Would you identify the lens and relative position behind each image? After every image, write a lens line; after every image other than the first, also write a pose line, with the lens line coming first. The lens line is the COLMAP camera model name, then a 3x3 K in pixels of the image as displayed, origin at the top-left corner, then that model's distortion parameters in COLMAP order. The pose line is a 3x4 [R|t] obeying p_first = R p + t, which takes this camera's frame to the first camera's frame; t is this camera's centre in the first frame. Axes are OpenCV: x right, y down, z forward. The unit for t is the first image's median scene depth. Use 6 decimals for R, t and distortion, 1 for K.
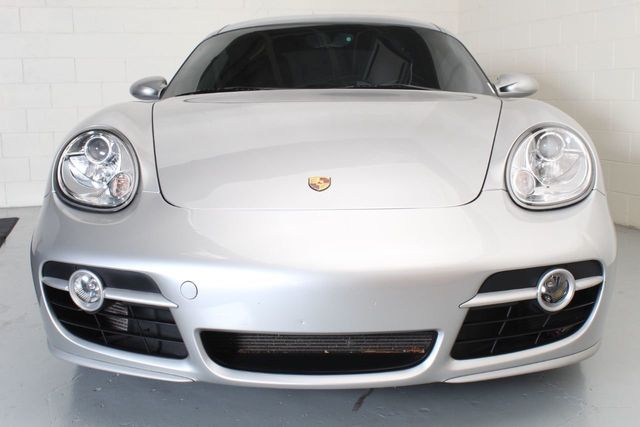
lens RADIAL K [[775.7, 0, 318.6], [0, 775.7, 214.1], [0, 0, 1]] dist [-0.054593, 0.000000]
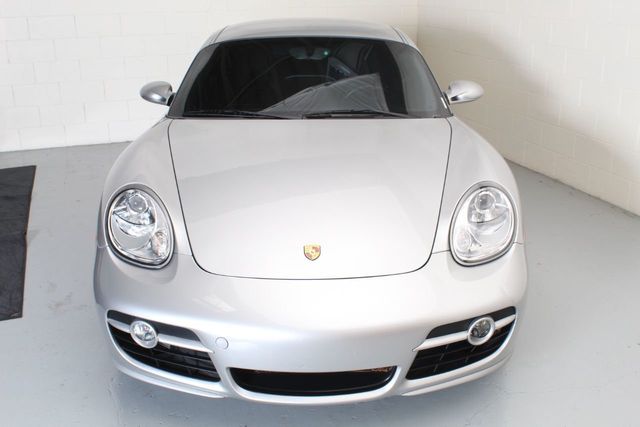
lens RADIAL K [[721.9, 0, 319.6], [0, 721.9, 214.2], [0, 0, 1]] dist [-0.050629, 0.000000]
pose [[0.998800, -0.008705, 0.048205, -0.045816], [-0.001029, 0.980138, 0.198316, -0.351295], [-0.048974, -0.198128, 0.978952, -0.218640]]
